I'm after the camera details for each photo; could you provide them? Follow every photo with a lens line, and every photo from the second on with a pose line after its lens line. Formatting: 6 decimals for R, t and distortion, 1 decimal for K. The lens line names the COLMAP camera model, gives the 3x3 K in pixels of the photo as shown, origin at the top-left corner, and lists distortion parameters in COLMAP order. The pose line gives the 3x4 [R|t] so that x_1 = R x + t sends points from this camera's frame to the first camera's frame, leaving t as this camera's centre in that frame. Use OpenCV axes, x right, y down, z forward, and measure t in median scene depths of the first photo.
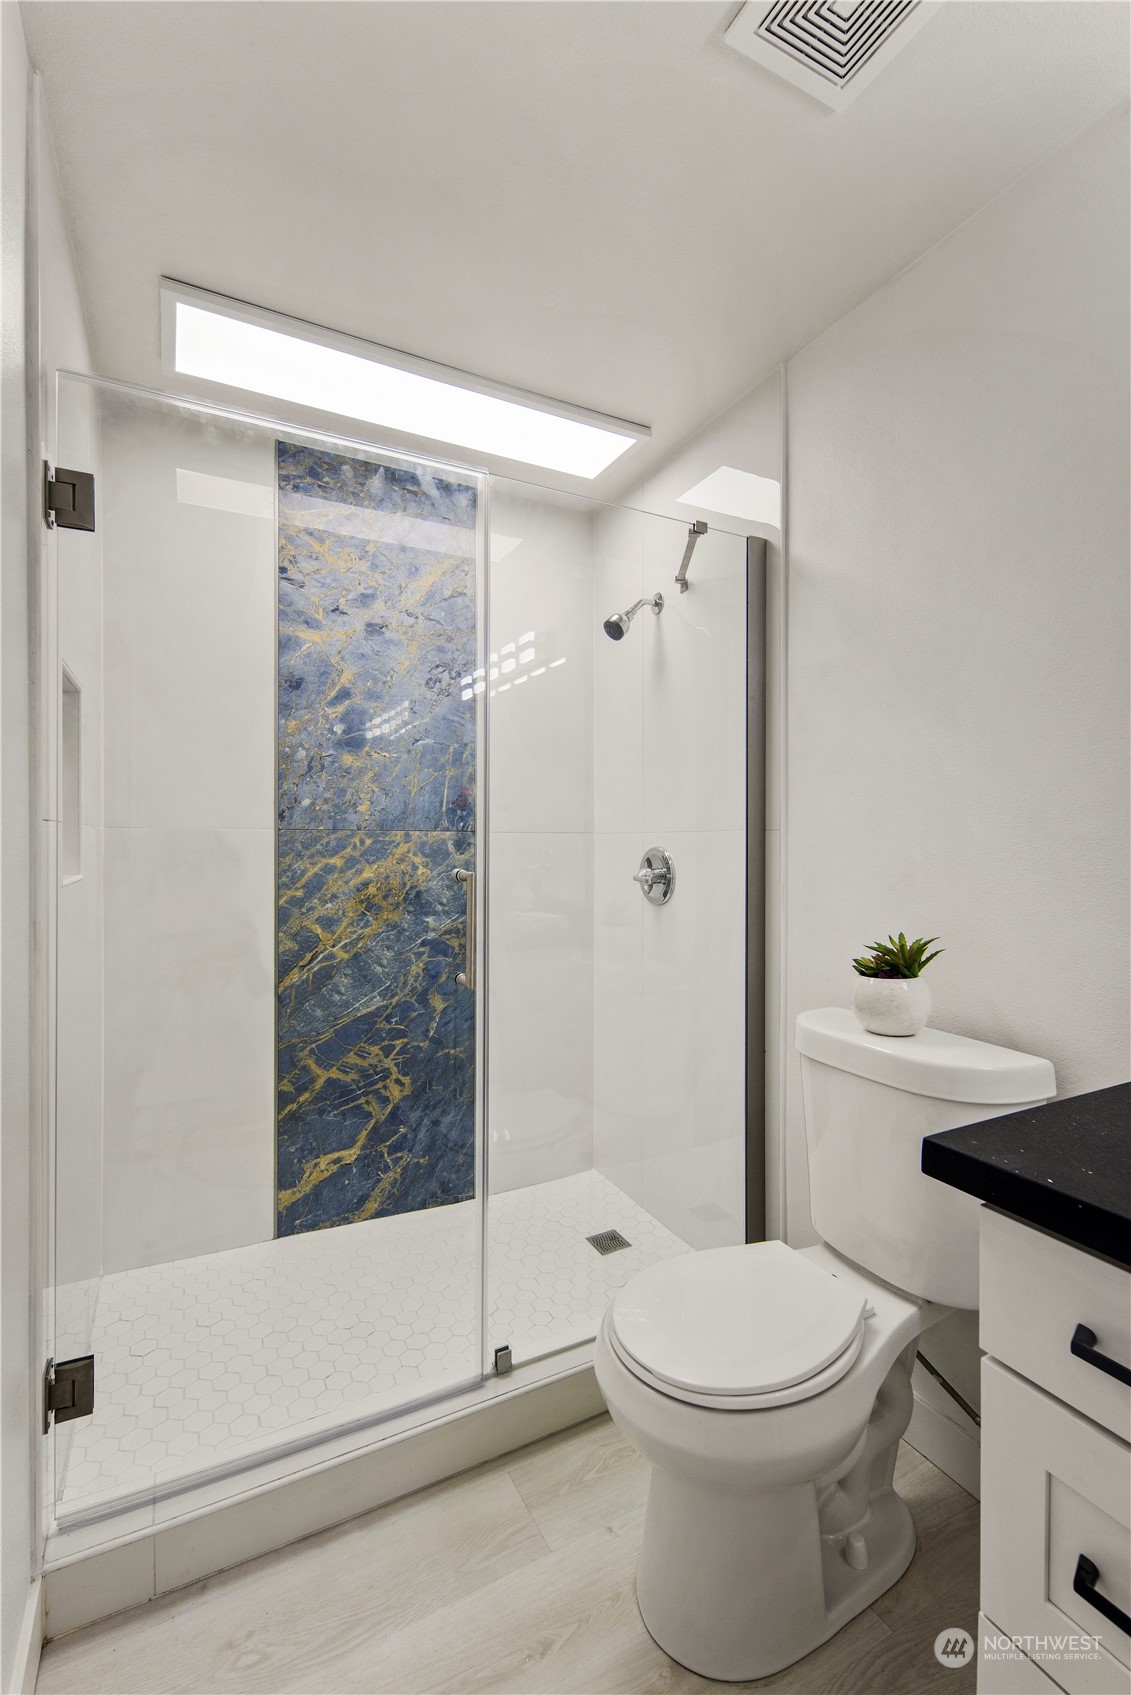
lens RADIAL K [[734.3, 0, 561.8], [0, 734.3, 846.9], [0, 0, 1]] dist [0.010871, -0.004796]
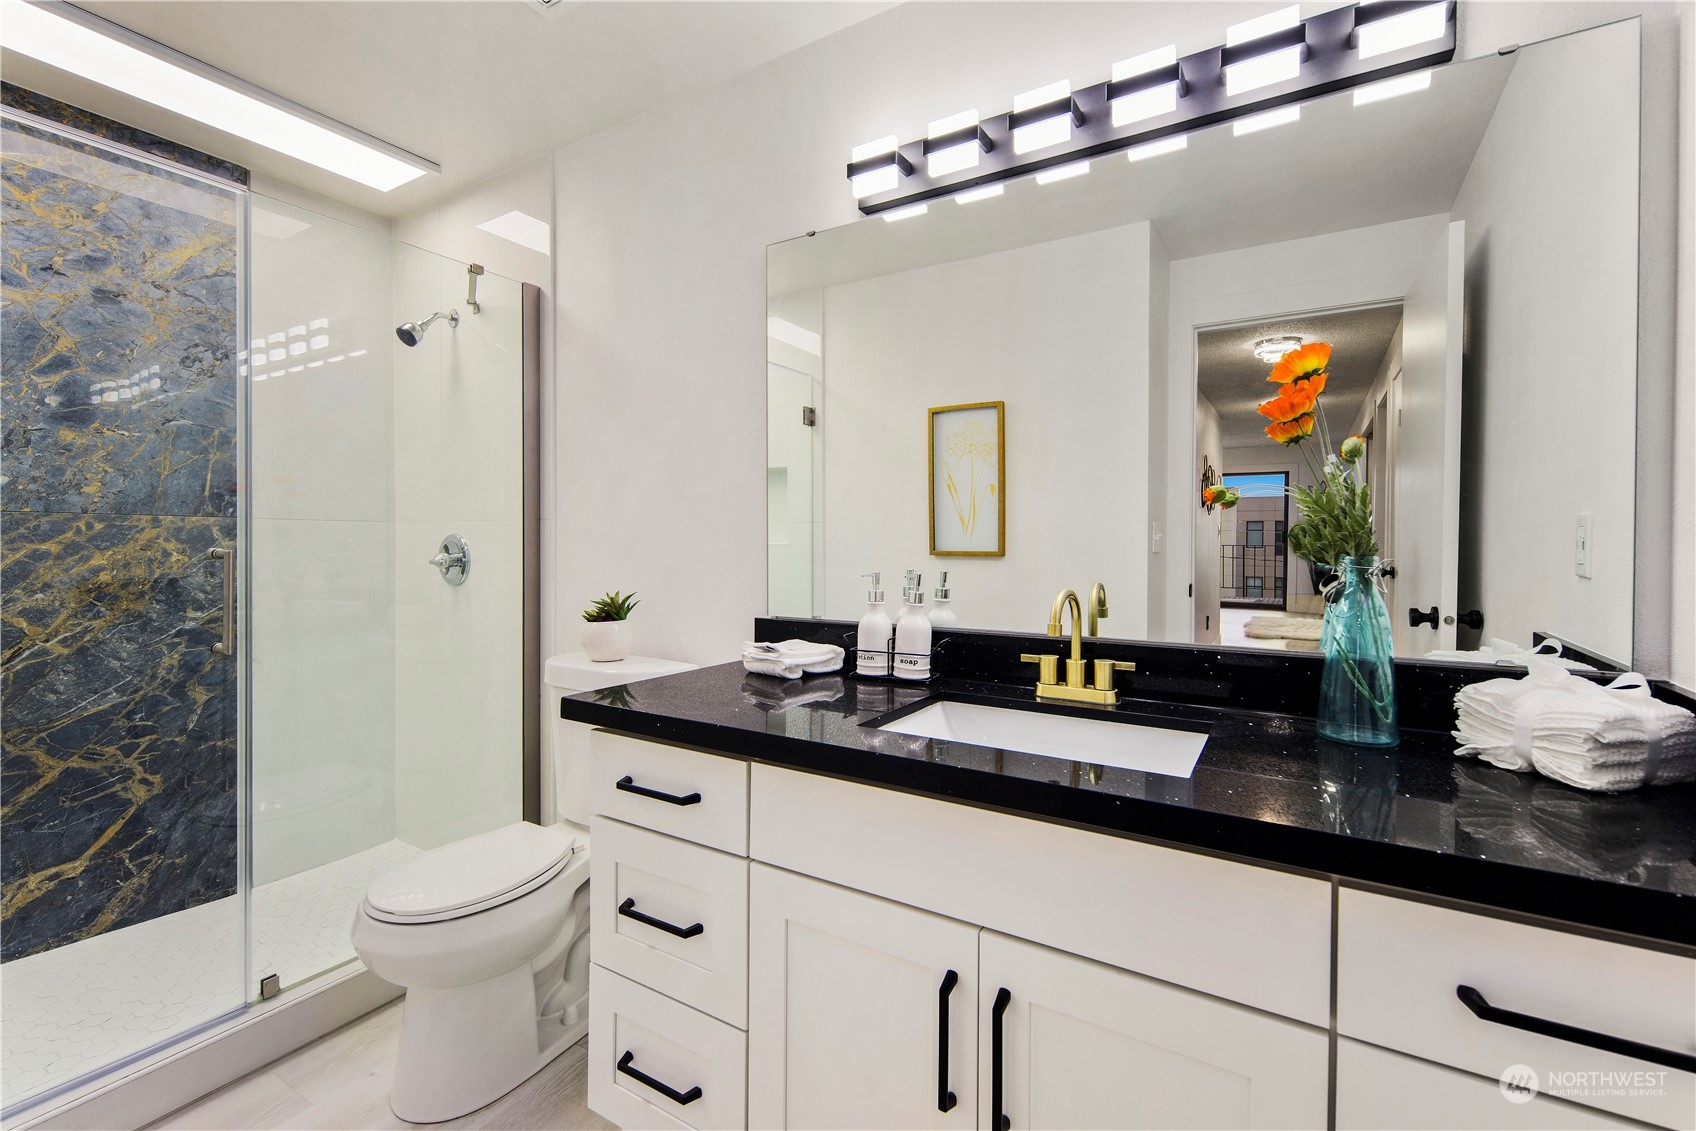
lens RADIAL K [[734.7, 0, 851.5], [0, 734.7, 550.6], [0, 0, 1]] dist [0.010871, -0.004796]
pose [[0.857750, -0.003141, 0.514057, 0.070393], [-0.000415, 0.999977, 0.006802, 0.017041], [-0.514067, -0.006048, 0.857729, -0.282628]]
